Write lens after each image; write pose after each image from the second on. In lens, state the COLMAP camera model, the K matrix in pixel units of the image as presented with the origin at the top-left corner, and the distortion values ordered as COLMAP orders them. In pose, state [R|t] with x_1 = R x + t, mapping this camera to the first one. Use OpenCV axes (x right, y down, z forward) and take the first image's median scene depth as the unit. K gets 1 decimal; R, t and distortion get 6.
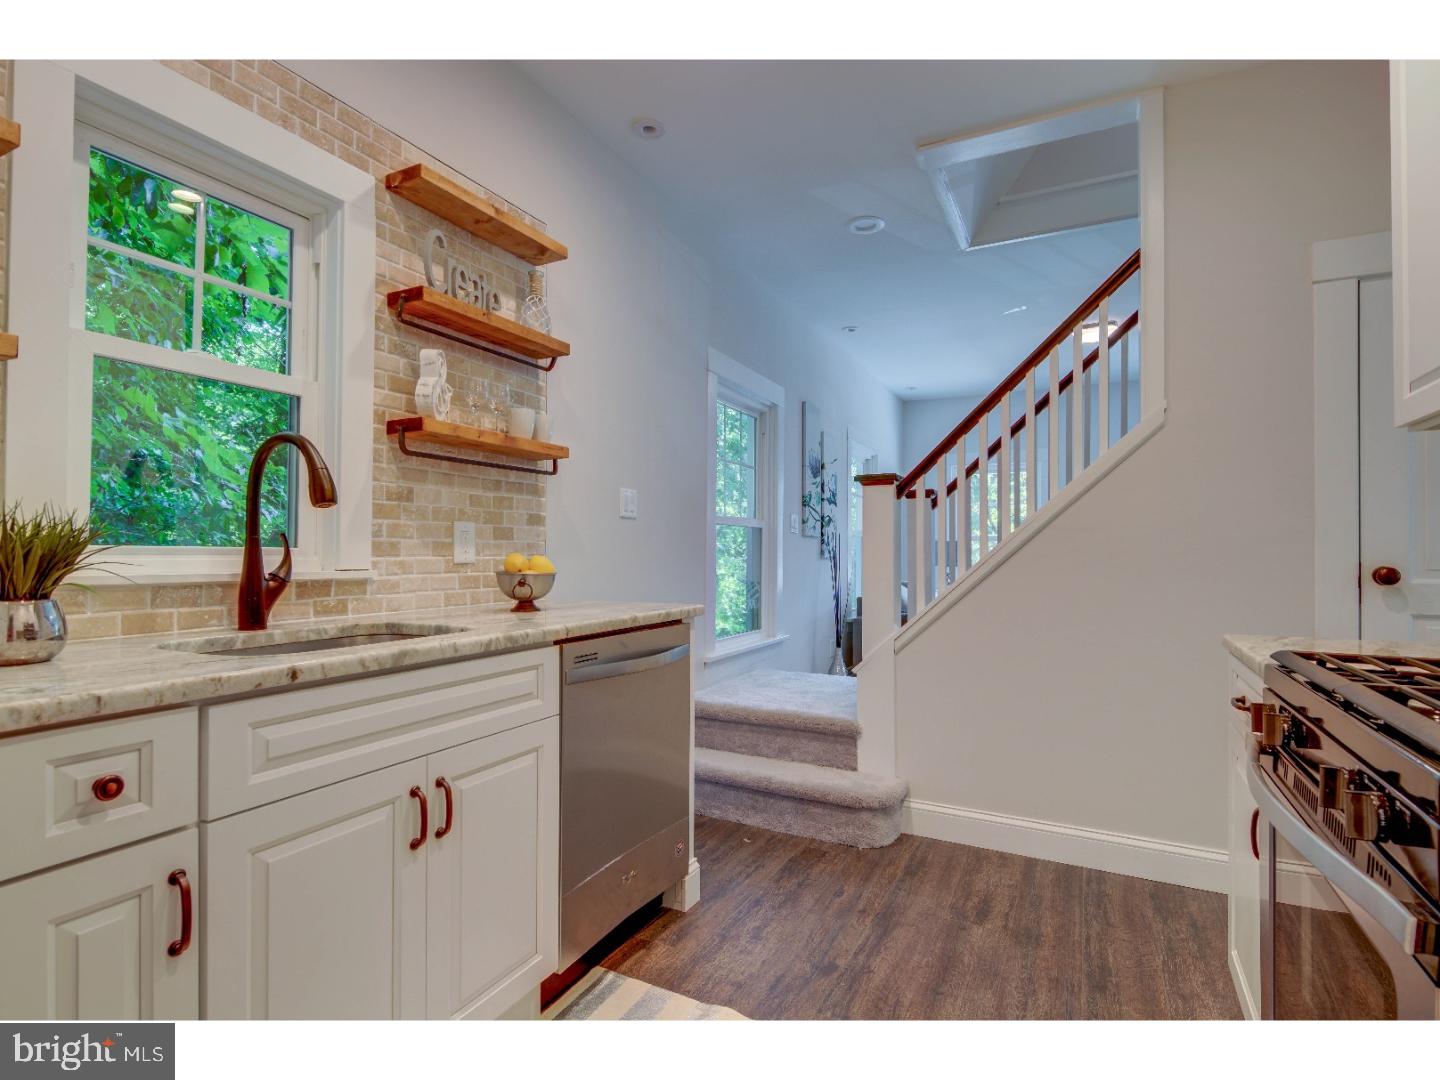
lens RADIAL K [[726.3, 0, 720.5], [0, 726.3, 544.7], [0, 0, 1]] dist [0.015201, -0.012444]
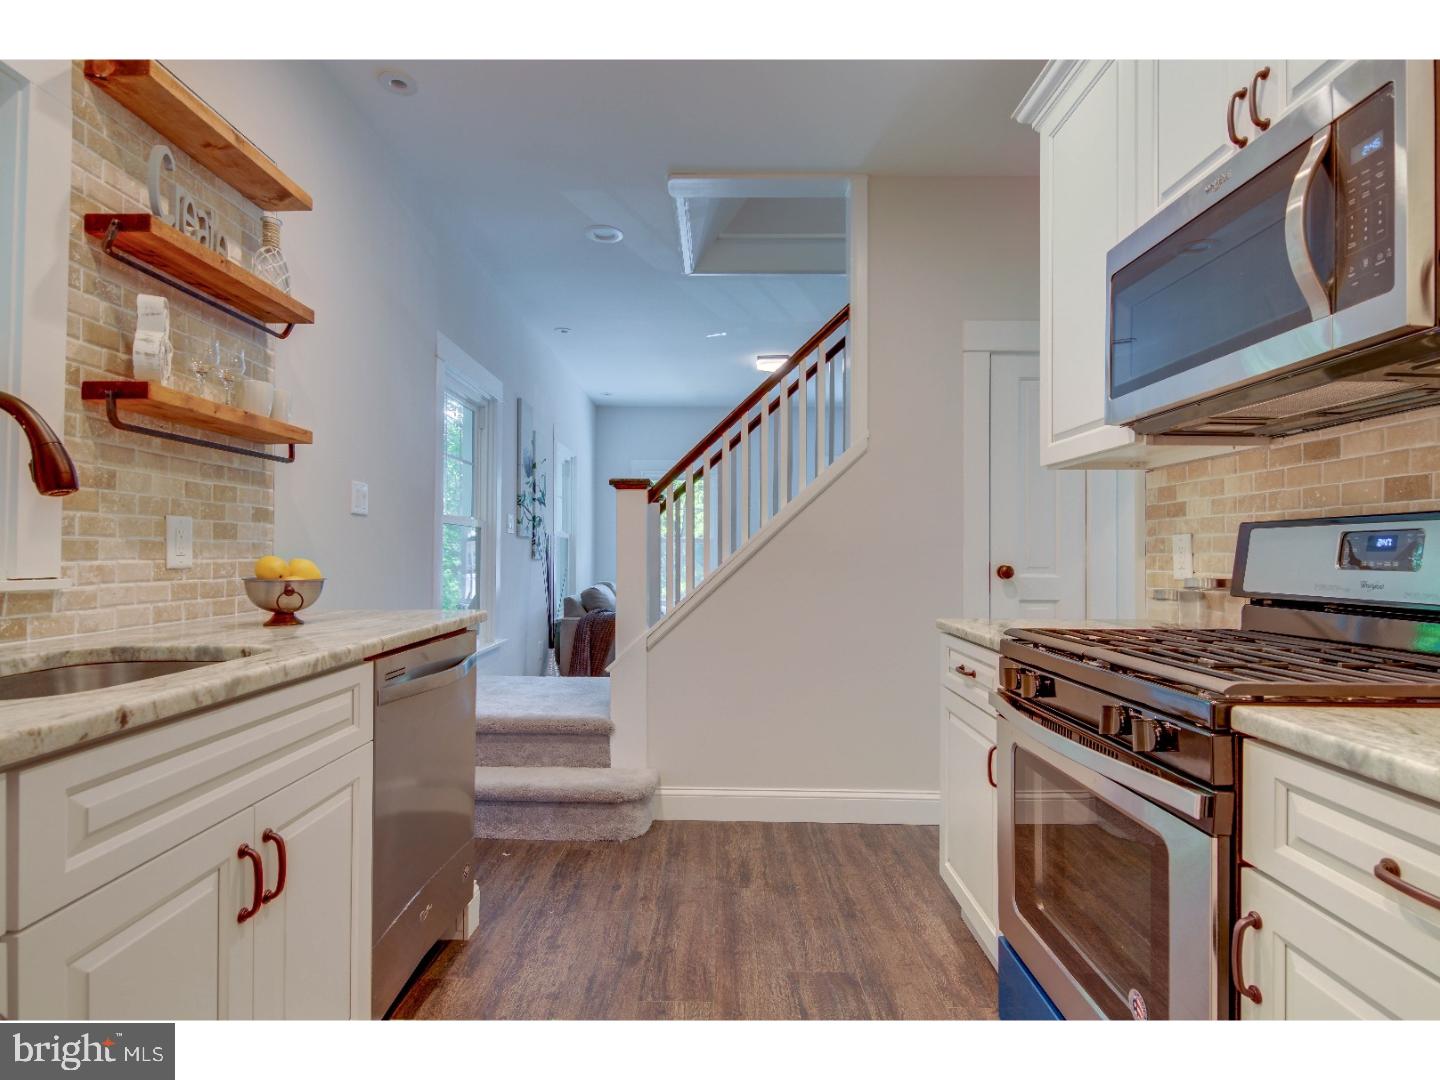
lens RADIAL K [[726.3, 0, 720.5], [0, 726.3, 544.7], [0, 0, 1]] dist [0.015201, -0.012444]
pose [[0.892166, 0.006475, 0.451662, -0.191888], [-0.006425, 0.999978, -0.001645, -0.002762], [-0.451662, -0.001435, 0.892188, 0.021224]]
